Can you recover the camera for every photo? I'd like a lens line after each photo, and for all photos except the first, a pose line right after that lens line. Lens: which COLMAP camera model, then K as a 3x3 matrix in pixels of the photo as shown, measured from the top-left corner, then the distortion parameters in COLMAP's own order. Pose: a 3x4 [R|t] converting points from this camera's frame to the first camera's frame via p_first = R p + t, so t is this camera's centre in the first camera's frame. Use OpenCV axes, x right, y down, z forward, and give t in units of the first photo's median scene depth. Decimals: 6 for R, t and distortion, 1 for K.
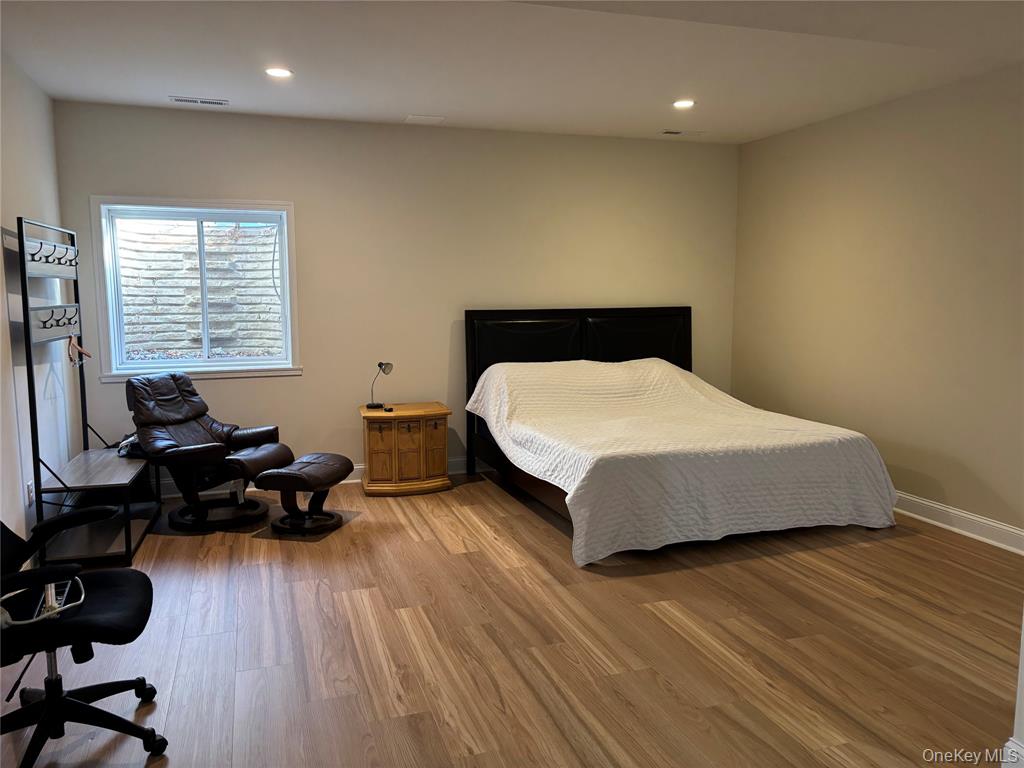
lens RADIAL K [[770.9, 0, 506.2], [0, 770.9, 387.5], [0, 0, 1]] dist [0.073182, -0.071118]
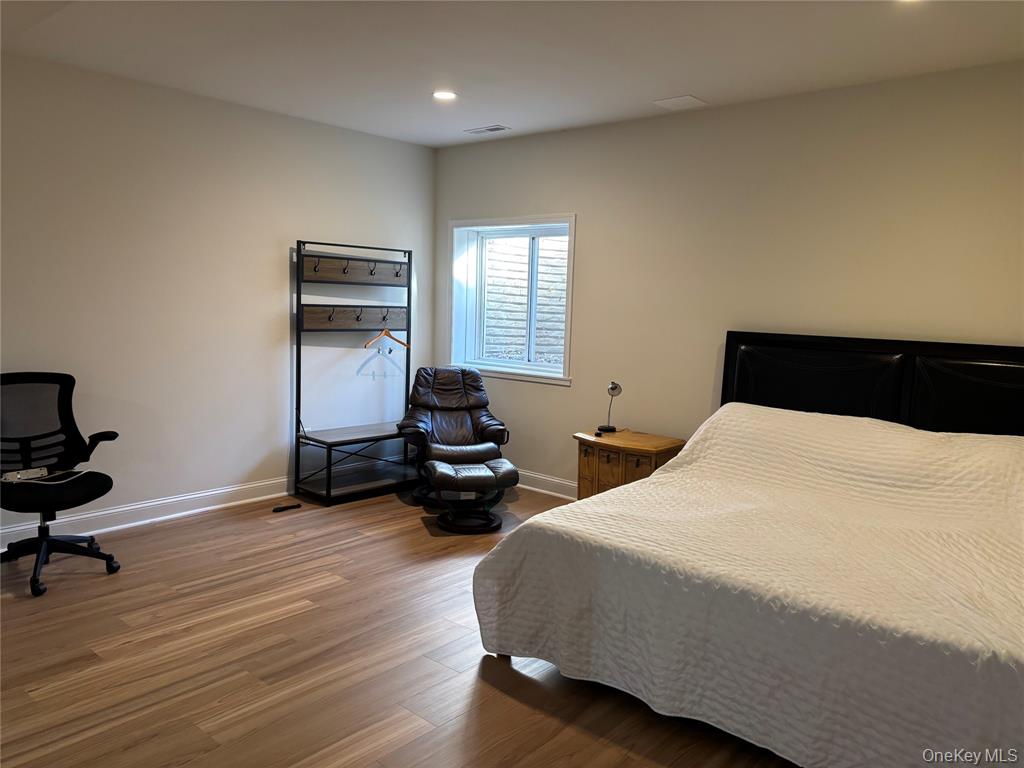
lens RADIAL K [[770.9, 0, 506.2], [0, 770.9, 387.5], [0, 0, 1]] dist [0.073182, -0.071118]
pose [[0.502842, 0.121419, -0.855808, 0.664902], [-0.144297, 0.987983, 0.055388, -0.070962], [0.852249, 0.095639, 0.514320, 0.521149]]
